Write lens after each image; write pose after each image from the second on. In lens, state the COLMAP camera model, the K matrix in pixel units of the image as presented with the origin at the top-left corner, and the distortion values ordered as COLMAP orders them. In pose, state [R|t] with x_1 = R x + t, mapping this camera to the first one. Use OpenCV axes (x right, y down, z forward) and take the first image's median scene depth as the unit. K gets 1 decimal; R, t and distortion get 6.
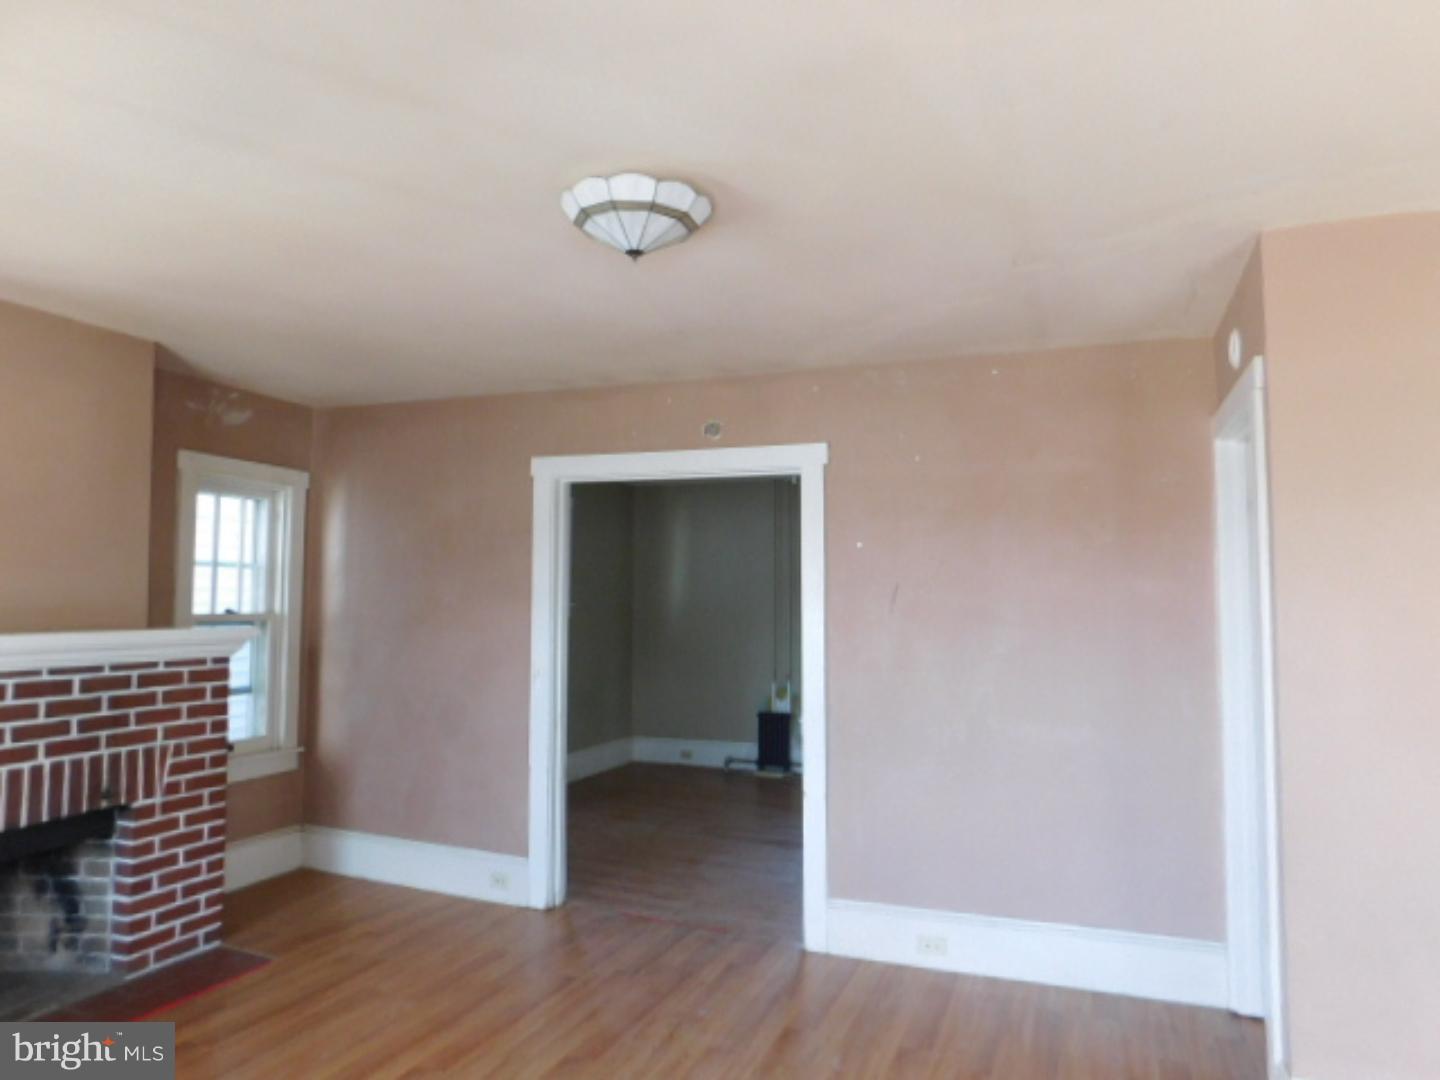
lens RADIAL K [[947.6, 0, 720.0], [0, 947.6, 540.0], [0, 0, 1]] dist [-0.080440, 0.063856]
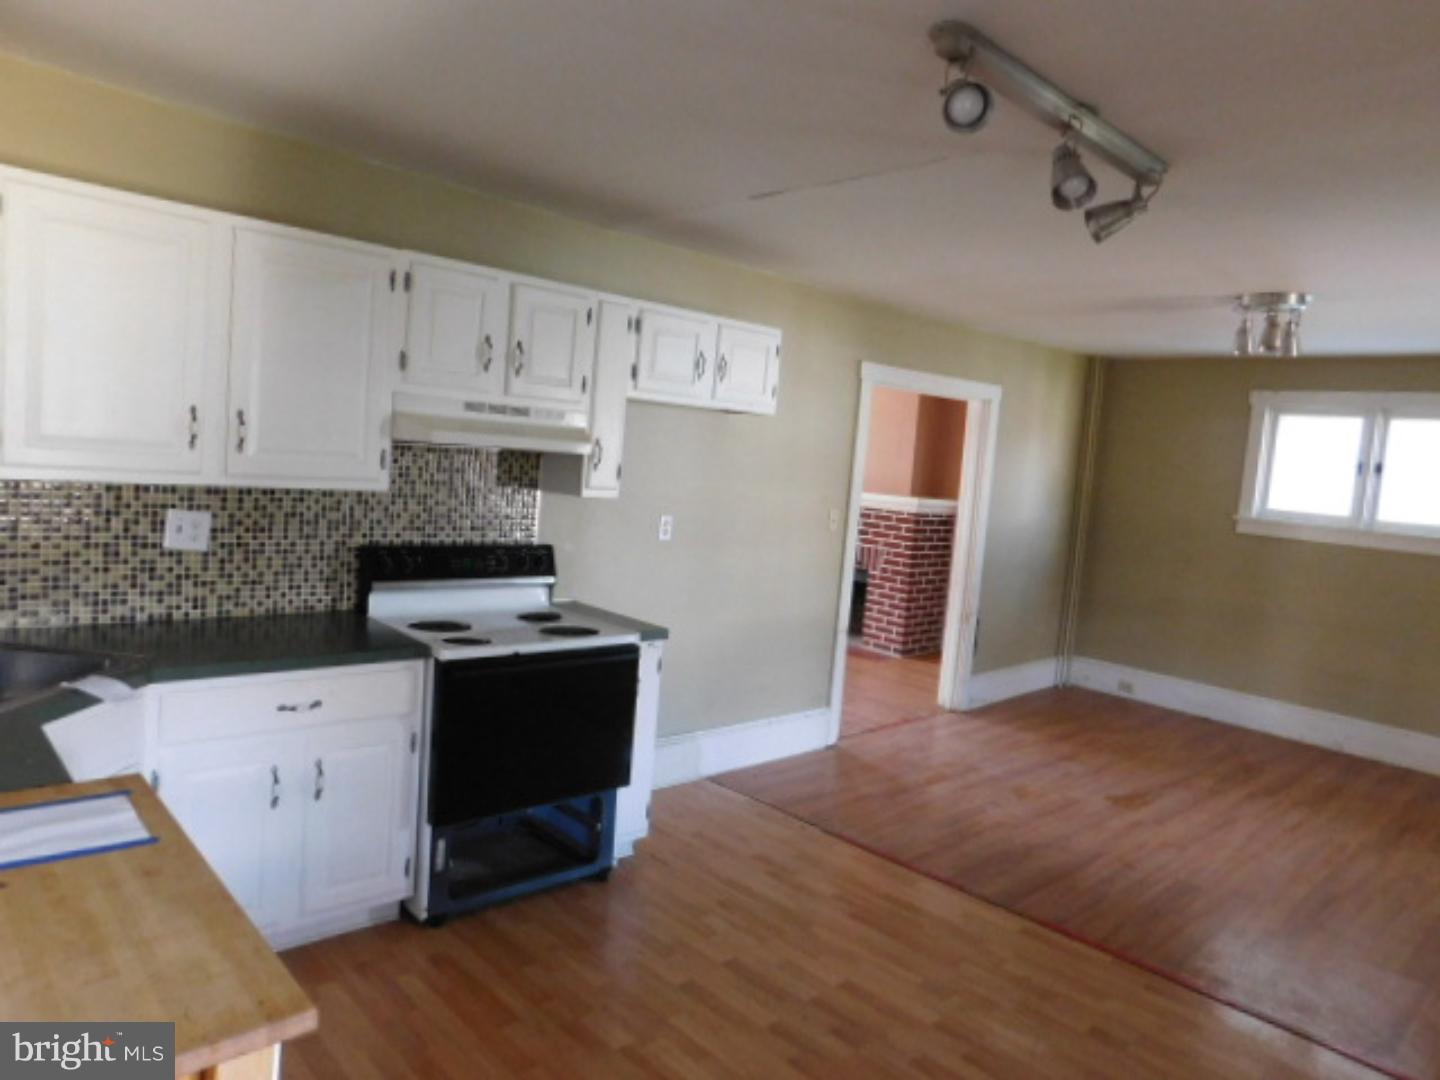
lens RADIAL K [[947.6, 0, 720.0], [0, 947.6, 540.0], [0, 0, 1]] dist [-0.080440, 0.063856]
pose [[-0.429886, 0.049531, -0.901524, 1.505810], [-0.022200, 0.997612, 0.065396, 0.067594], [0.902610, 0.048126, -0.427760, 1.584460]]
